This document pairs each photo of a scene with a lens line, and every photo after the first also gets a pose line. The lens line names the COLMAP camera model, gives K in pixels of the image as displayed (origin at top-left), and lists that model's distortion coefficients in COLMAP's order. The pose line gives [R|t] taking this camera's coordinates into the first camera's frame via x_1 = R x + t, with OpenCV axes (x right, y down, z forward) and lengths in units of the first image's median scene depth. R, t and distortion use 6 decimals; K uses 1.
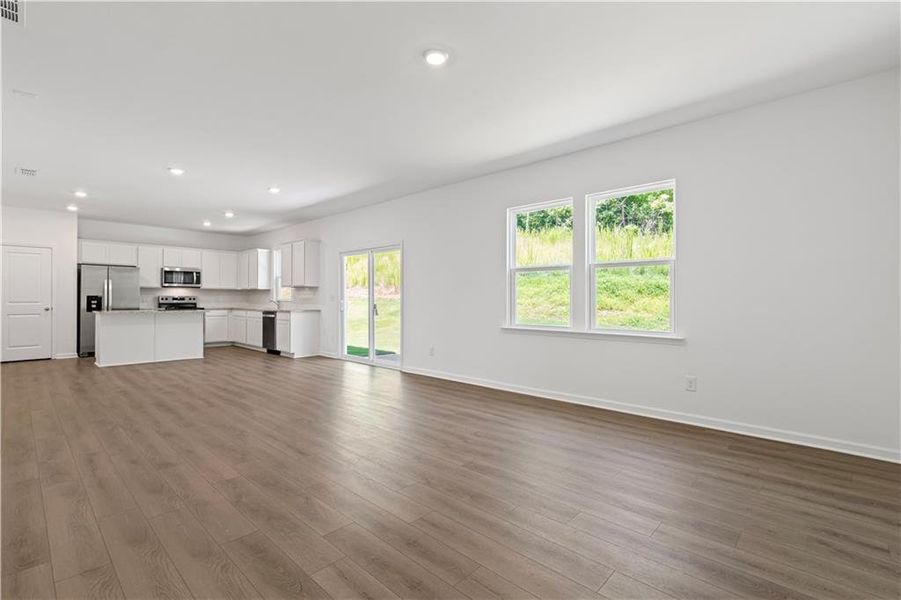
lens RADIAL K [[414.3, 0, 446.5], [0, 414.3, 297.7], [0, 0, 1]] dist [-0.004115, -0.000264]
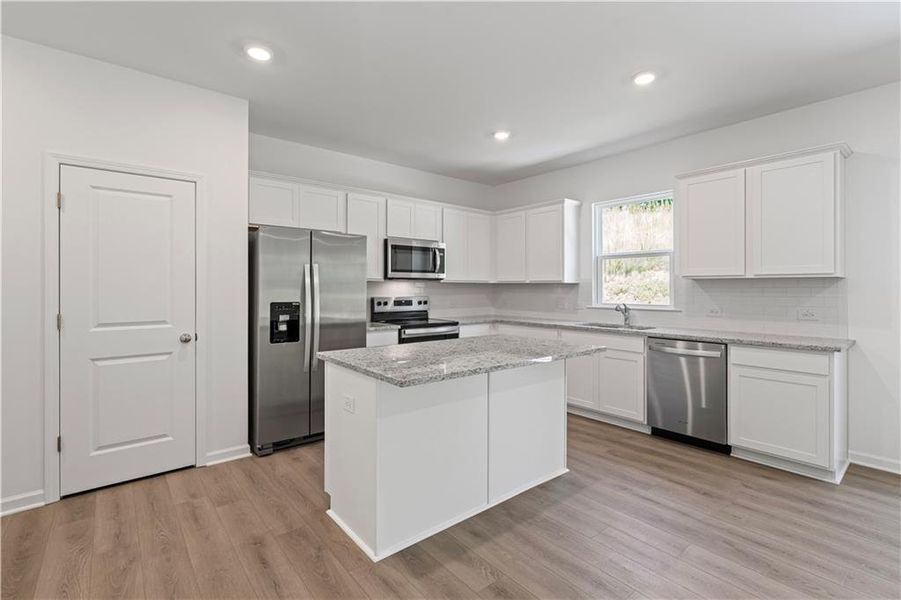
lens RADIAL K [[414.3, 0, 449.5], [0, 414.3, 290.7], [0, 0, 1]] dist [-0.004115, -0.000264]
pose [[0.993746, 0.003104, -0.111621, -0.590680], [-0.001914, 0.999940, 0.010772, -0.019171], [0.111648, -0.010491, 0.993692, 0.560142]]
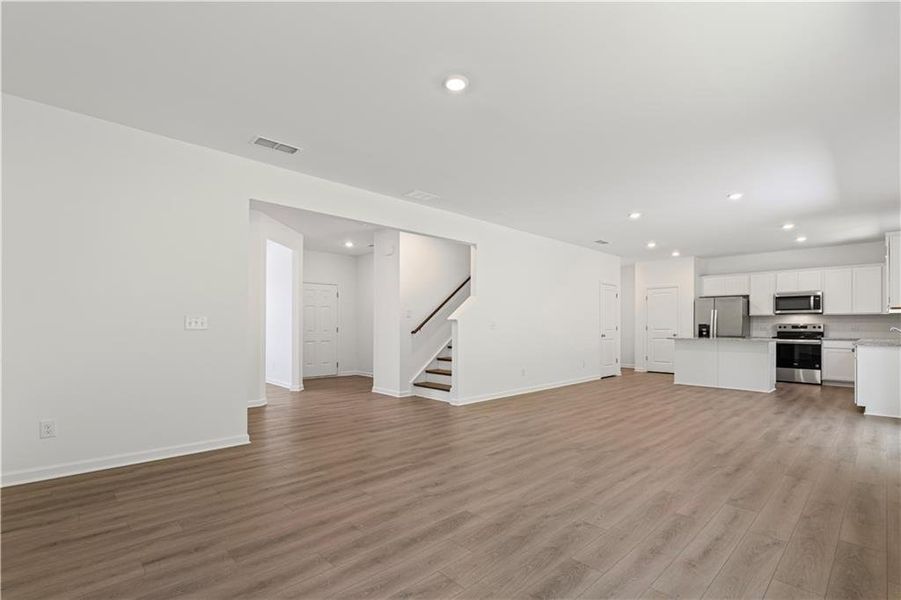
lens RADIAL K [[414.3, 0, 458.5], [0, 414.3, 327.3], [0, 0, 1]] dist [-0.004115, -0.000264]
pose [[-0.038476, 0.001568, -0.999258, 0.302823], [0.001659, 0.999997, 0.001505, 0.000681], [0.999258, -0.001600, -0.038479, 0.327327]]
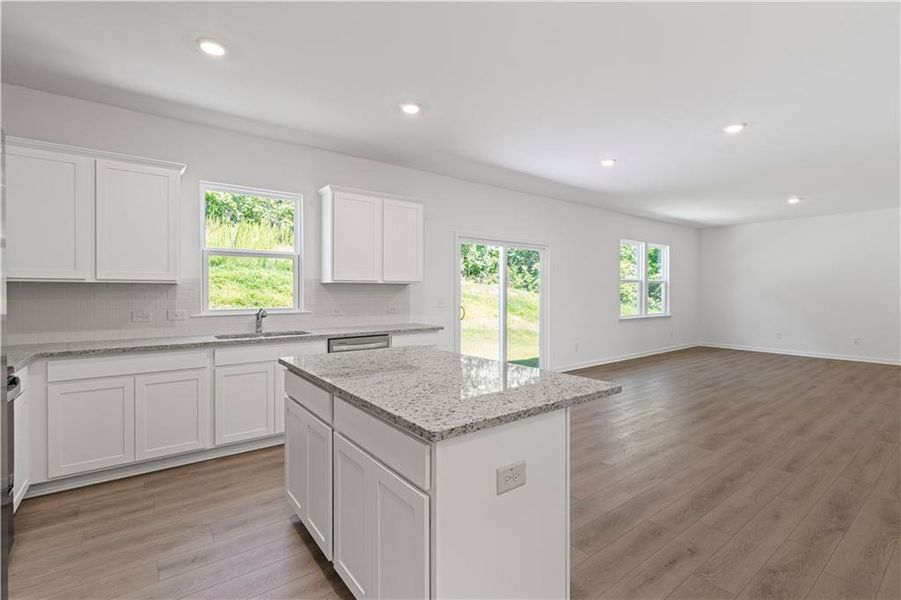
lens RADIAL K [[414.3, 0, 453.6], [0, 414.3, 296.5], [0, 0, 1]] dist [-0.004115, -0.000264]
pose [[0.142767, -0.007343, 0.989729, -1.025875], [-0.003938, 0.999960, 0.007987, -0.013431], [-0.989749, -0.005038, 0.142732, 0.995561]]
